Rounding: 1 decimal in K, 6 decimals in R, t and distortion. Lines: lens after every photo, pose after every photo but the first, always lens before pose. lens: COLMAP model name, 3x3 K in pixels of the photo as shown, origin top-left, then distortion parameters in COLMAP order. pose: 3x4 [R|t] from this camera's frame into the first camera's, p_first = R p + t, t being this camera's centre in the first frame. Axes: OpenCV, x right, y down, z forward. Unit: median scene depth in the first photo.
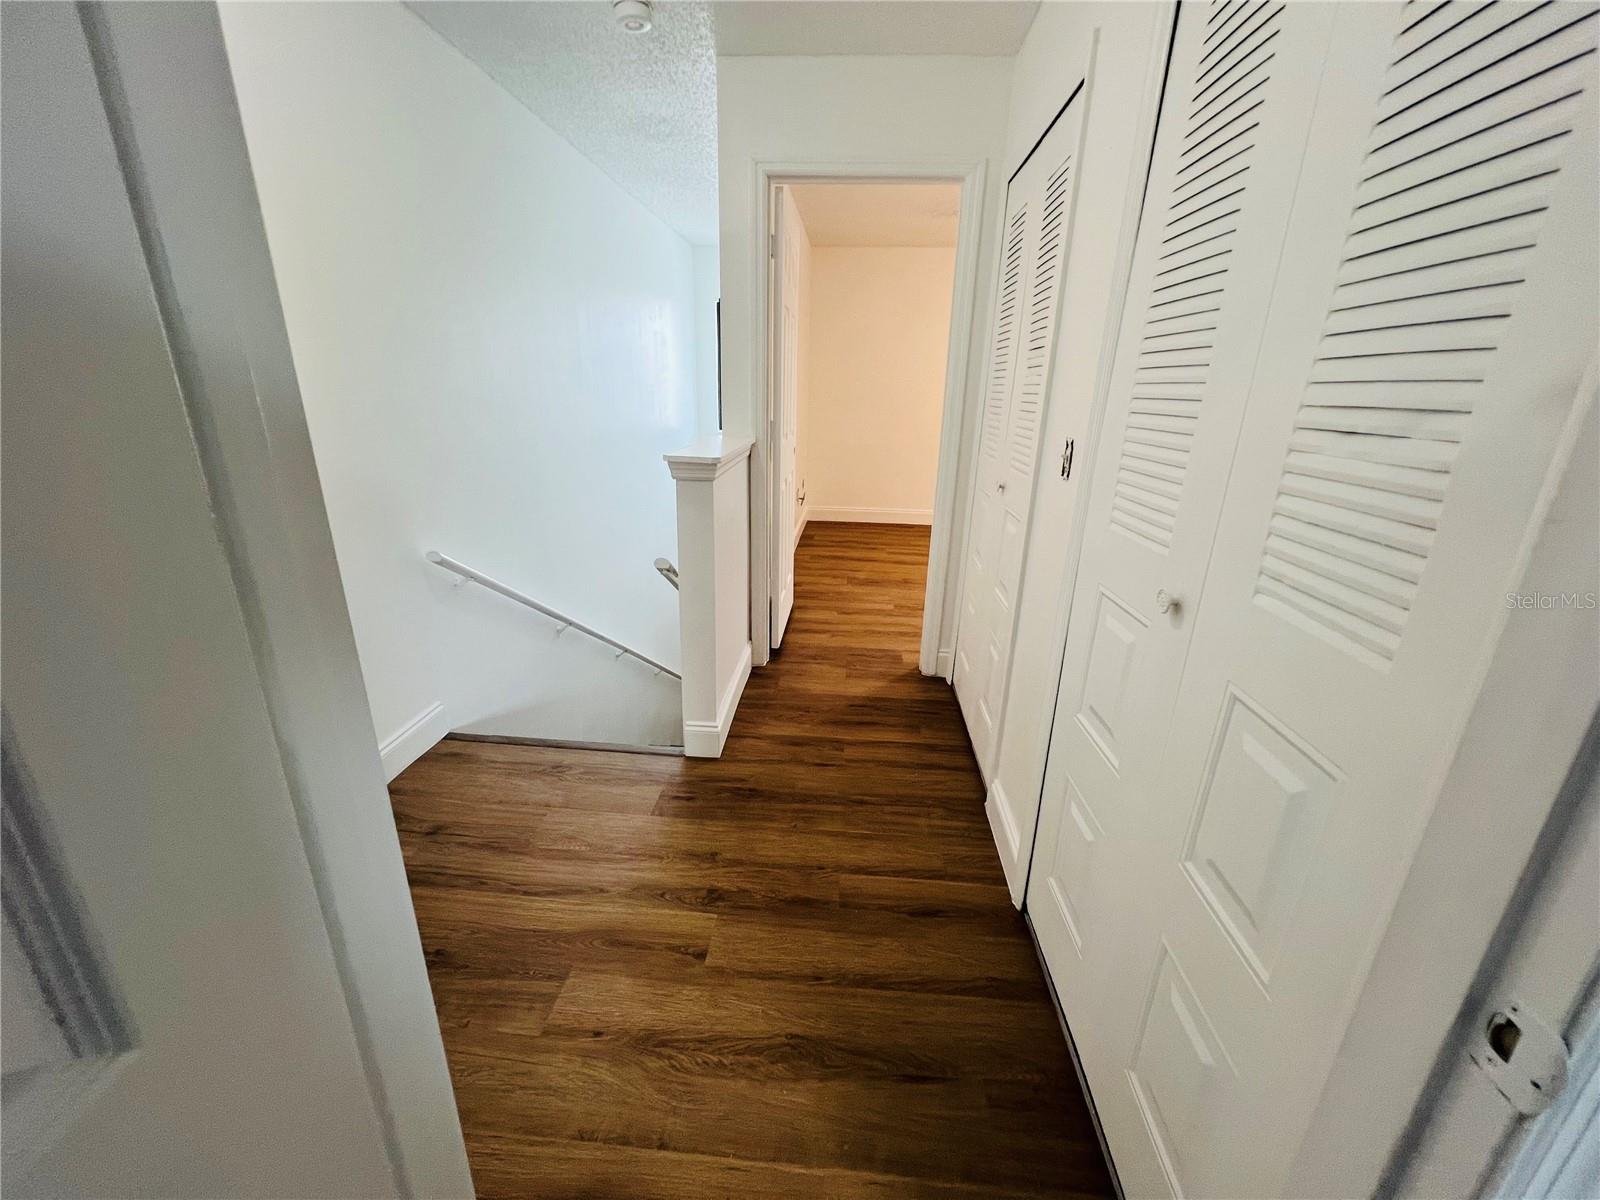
lens RADIAL K [[638.7, 0, 801.9], [0, 638.7, 596.3], [0, 0, 1]] dist [-0.000581, 0.000141]
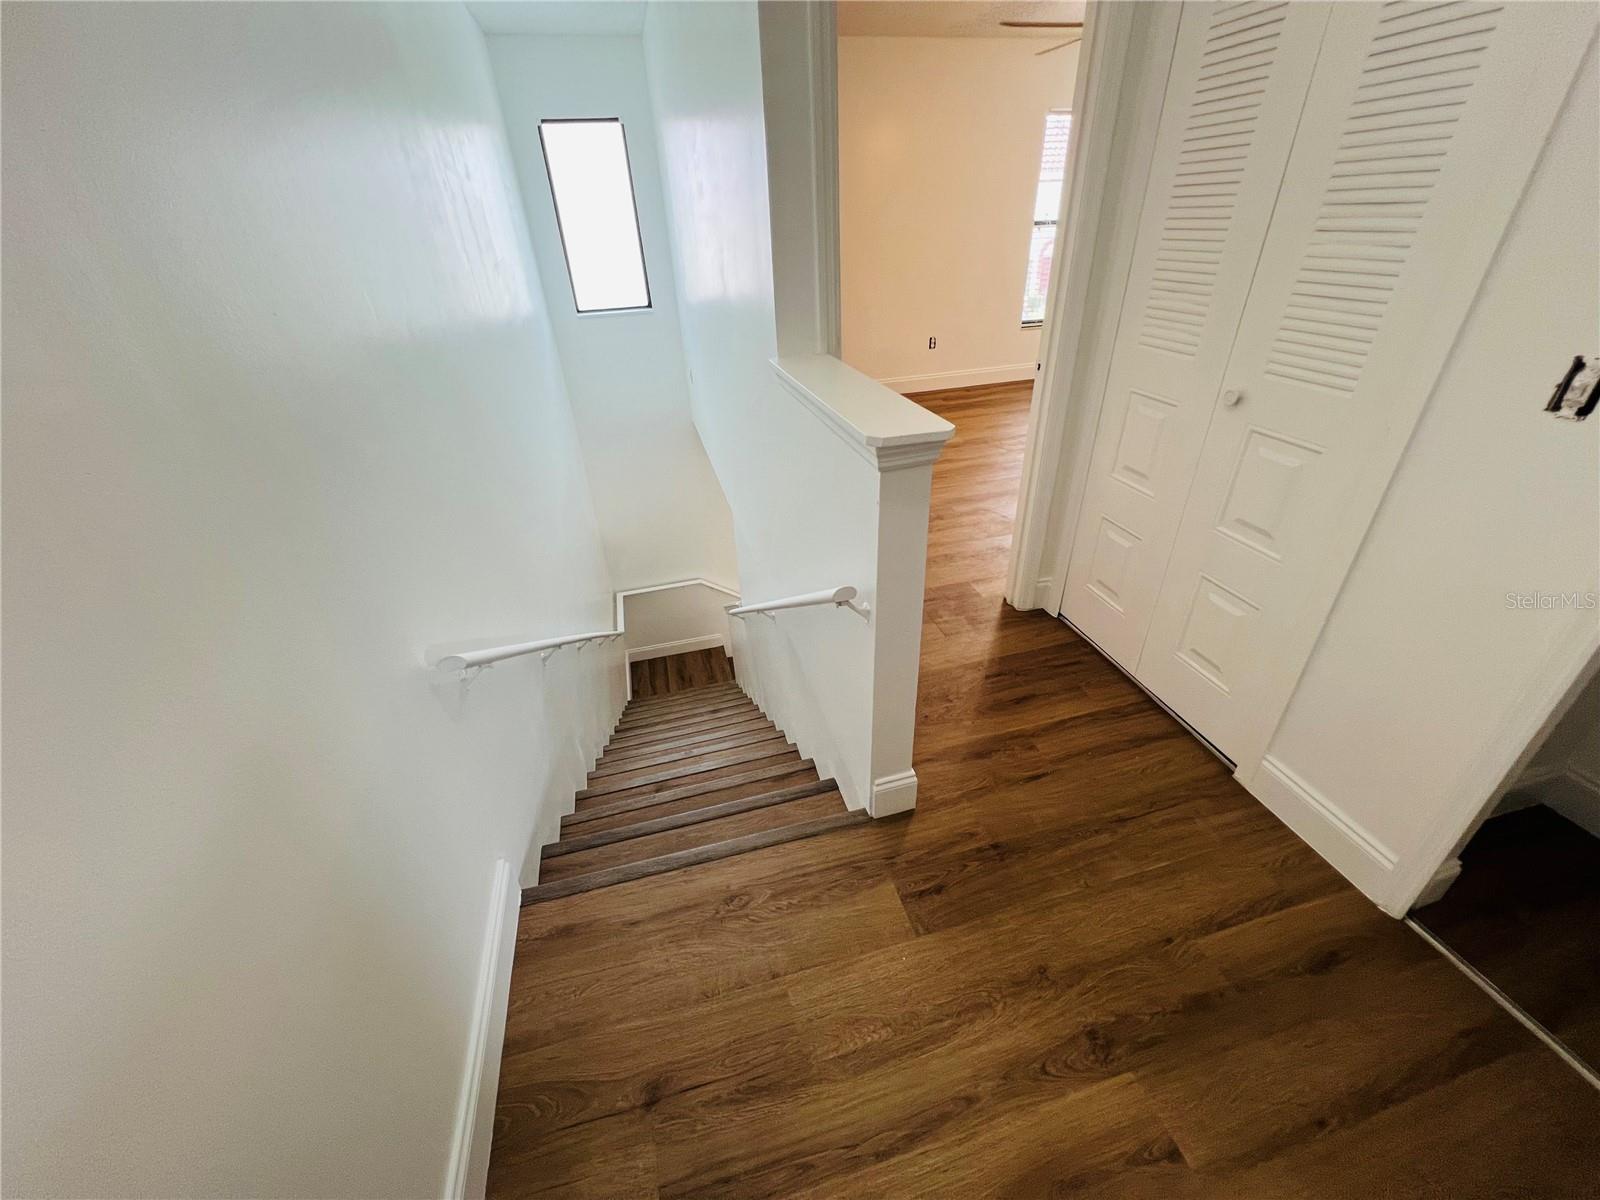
lens RADIAL K [[638.7, 0, 805.8], [0, 638.7, 599.6], [0, 0, 1]] dist [-0.000581, 0.000141]
pose [[0.939720, -0.228752, 0.254163, -0.457285], [0.166753, 0.955480, 0.243416, -0.230028], [-0.298529, -0.186361, 0.936029, 0.423838]]
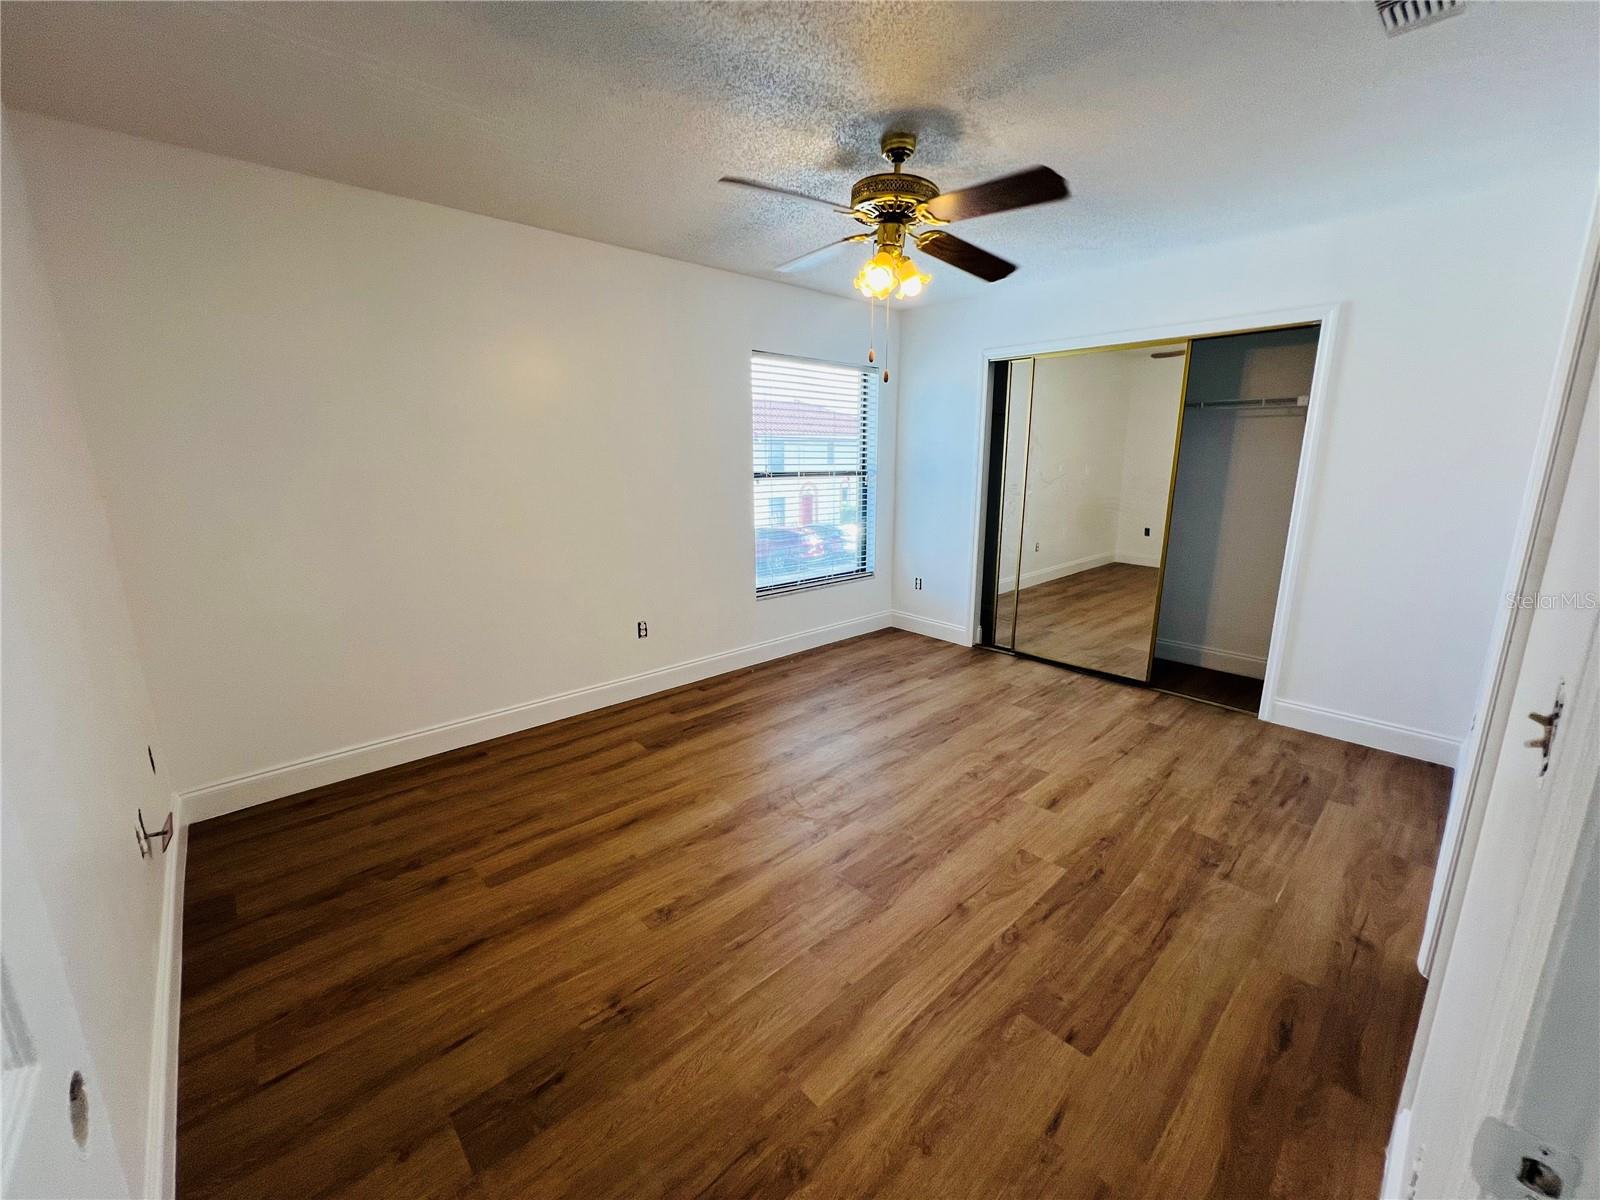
lens RADIAL K [[645.1, 0, 802.2], [0, 645.1, 595.1], [0, 0, 1]] dist [-0.001523, -0.000105]
pose [[0.677968, -0.186602, 0.711013, 0.028132], [0.250823, 0.967919, 0.014861, -0.541993], [-0.690976, 0.168263, 0.703022, 1.424602]]
